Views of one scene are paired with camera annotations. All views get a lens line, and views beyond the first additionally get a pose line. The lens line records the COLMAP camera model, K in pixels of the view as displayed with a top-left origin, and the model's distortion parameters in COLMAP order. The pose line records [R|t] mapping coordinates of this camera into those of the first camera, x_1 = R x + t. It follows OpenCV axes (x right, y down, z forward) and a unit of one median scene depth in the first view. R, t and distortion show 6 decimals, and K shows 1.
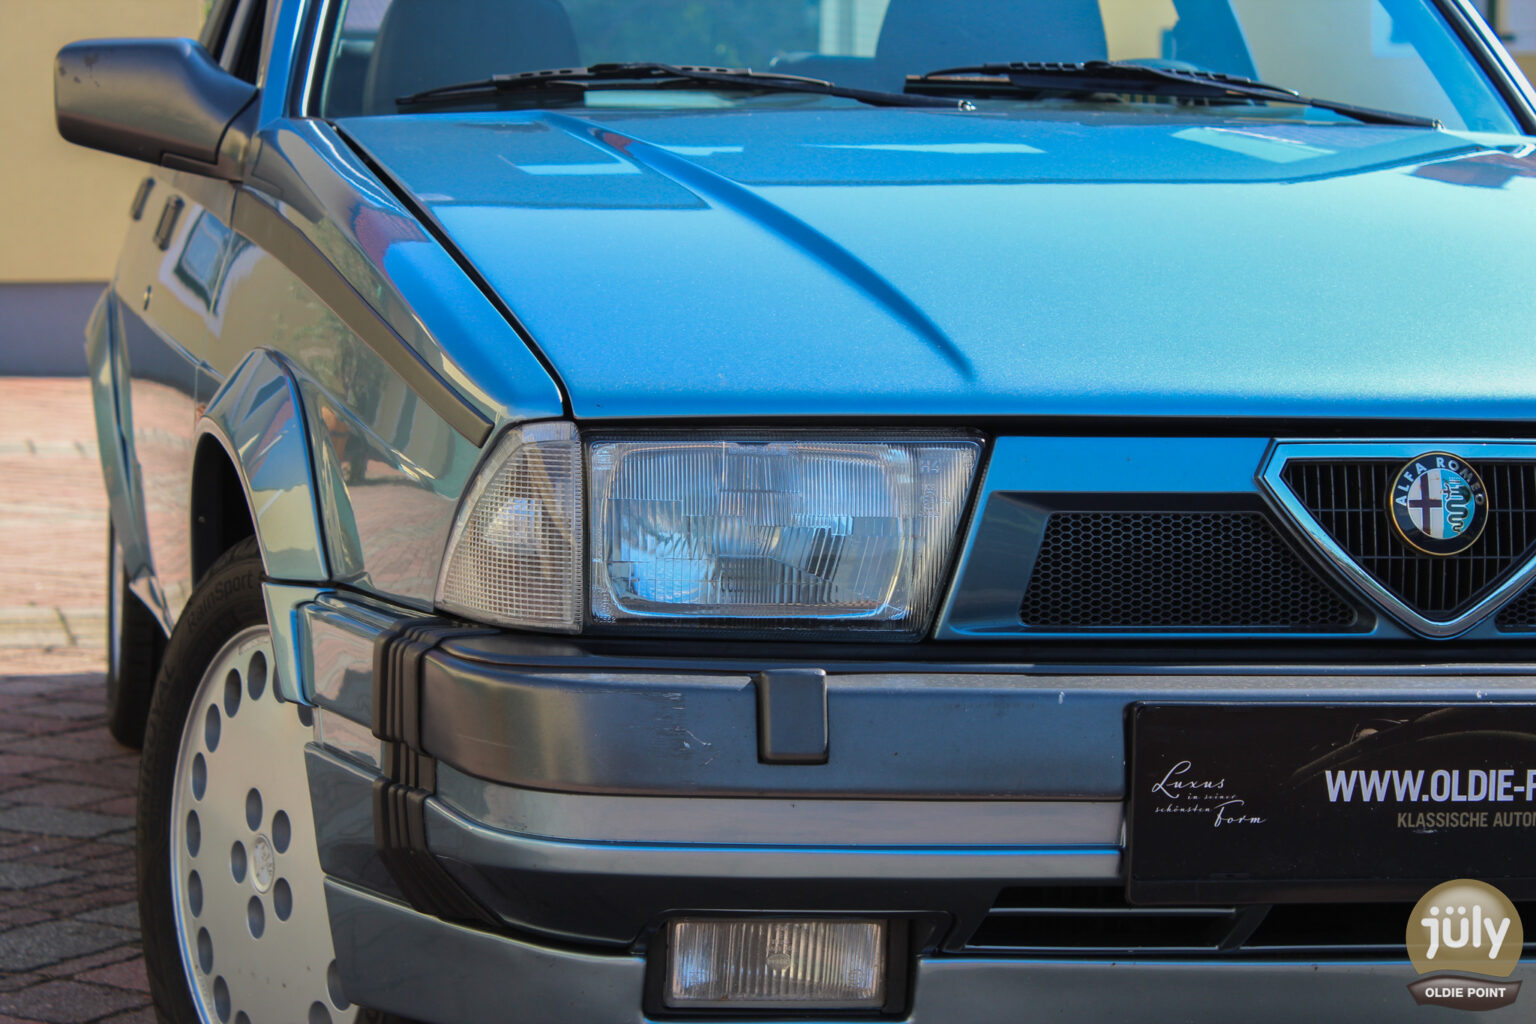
lens RADIAL K [[3620.8, 0, 768.0], [0, 3620.8, 512.0], [0, 0, 1]] dist [0.074723, 0.190000]
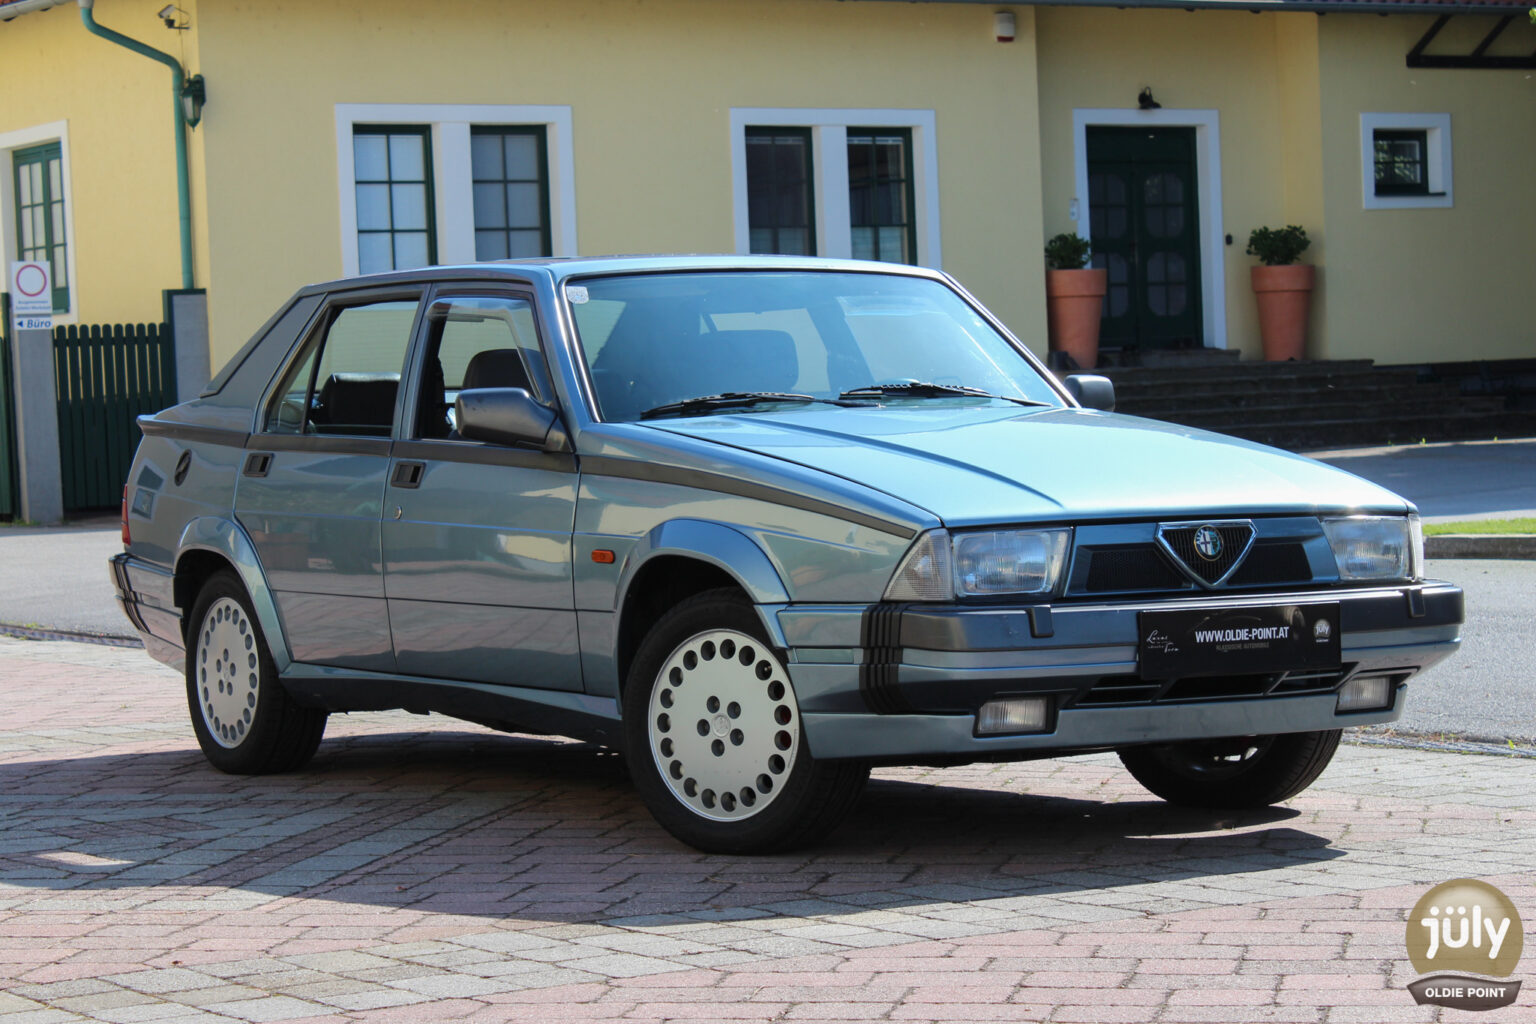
lens RADIAL K [[3592.5, 0, 768.0], [0, 3592.5, 512.0], [0, 0, 1]] dist [0.127385, -0.016212]
pose [[0.941143, -0.049565, 0.334356, -1.114990], [0.070502, 0.996219, -0.050767, 0.094978], [-0.330576, 0.071352, 0.941078, -1.604900]]
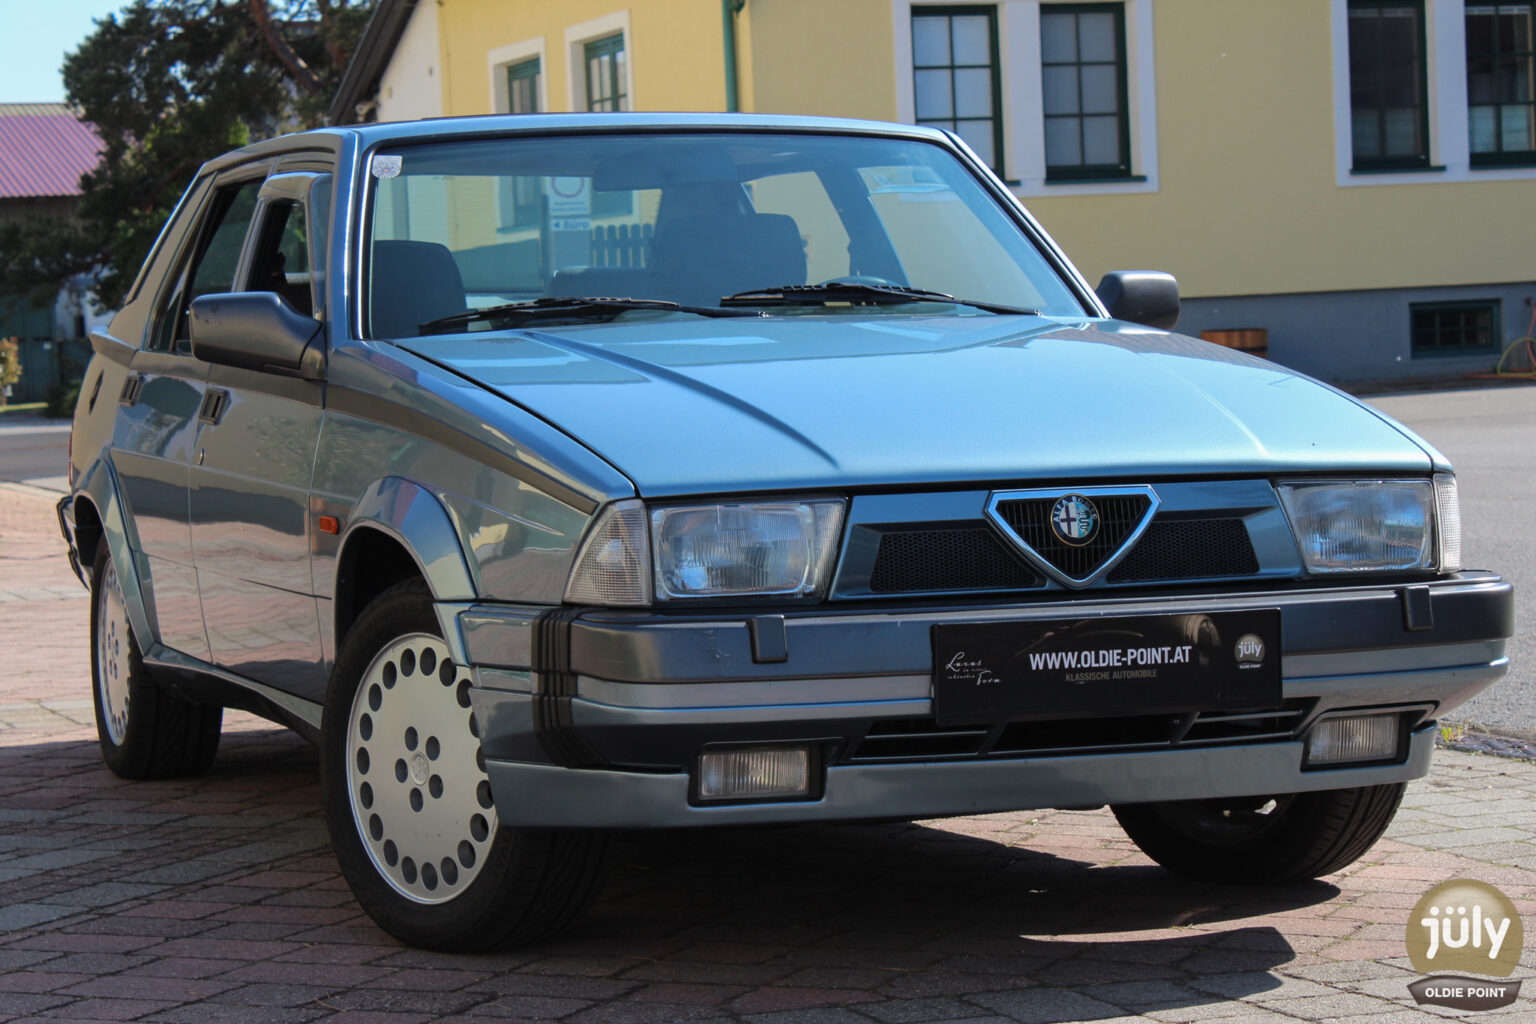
lens RADIAL K [[3592.5, 0, 768.0], [0, 3592.5, 512.0], [0, 0, 1]] dist [0.127385, -0.016212]
pose [[0.990143, -0.050818, 0.130517, -0.234104], [0.055897, 0.997803, -0.035551, 0.053559], [-0.128424, 0.042496, 0.990808, -0.909137]]
